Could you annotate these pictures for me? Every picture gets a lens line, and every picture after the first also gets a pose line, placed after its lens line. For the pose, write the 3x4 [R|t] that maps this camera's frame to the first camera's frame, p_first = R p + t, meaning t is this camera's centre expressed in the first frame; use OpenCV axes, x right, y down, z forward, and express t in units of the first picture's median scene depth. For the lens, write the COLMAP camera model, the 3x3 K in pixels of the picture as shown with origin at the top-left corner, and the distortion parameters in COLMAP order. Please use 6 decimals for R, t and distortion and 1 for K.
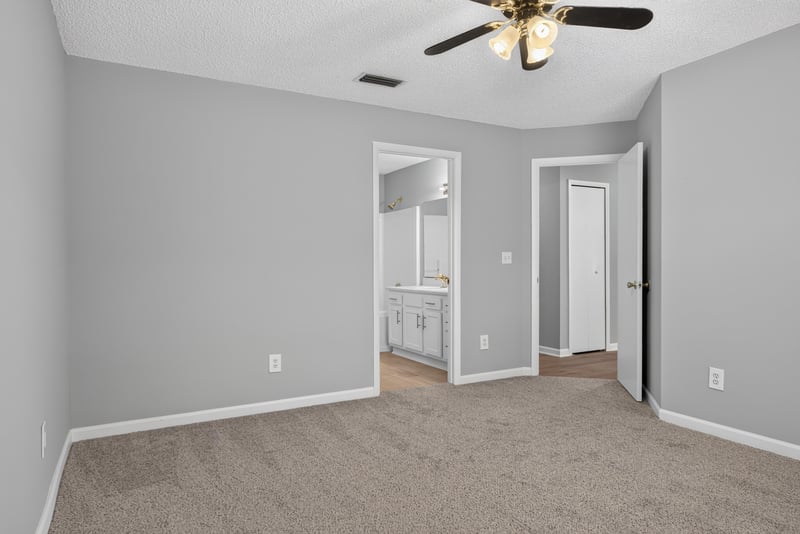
lens RADIAL K [[512.0, 0, 400.0], [0, 512.0, 267.0], [0, 0, 1]] dist [0.005110, 0.001579]
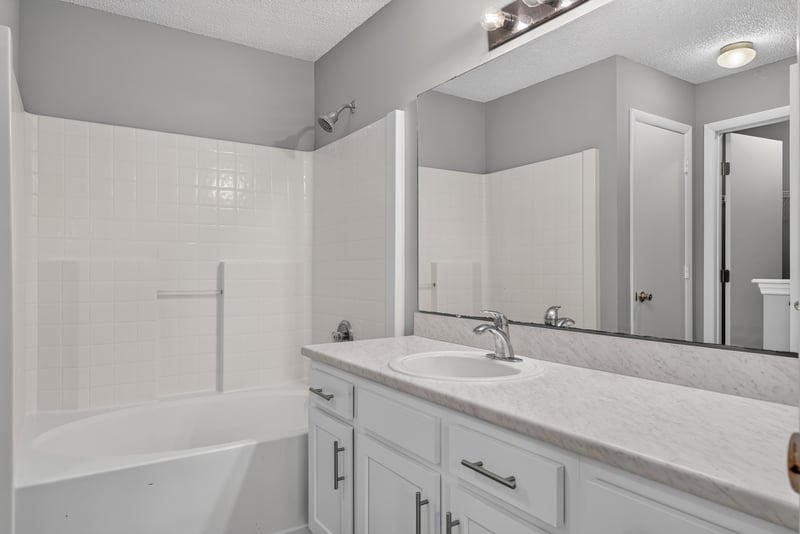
lens RADIAL K [[512.0, 0, 400.0], [0, 512.0, 267.0], [0, 0, 1]] dist [0.005110, 0.001579]
pose [[0.996126, 0.006481, 0.087703, 0.004744], [-0.005495, 0.999919, -0.011481, -0.006420], [-0.087770, 0.010954, 0.996081, 0.709540]]
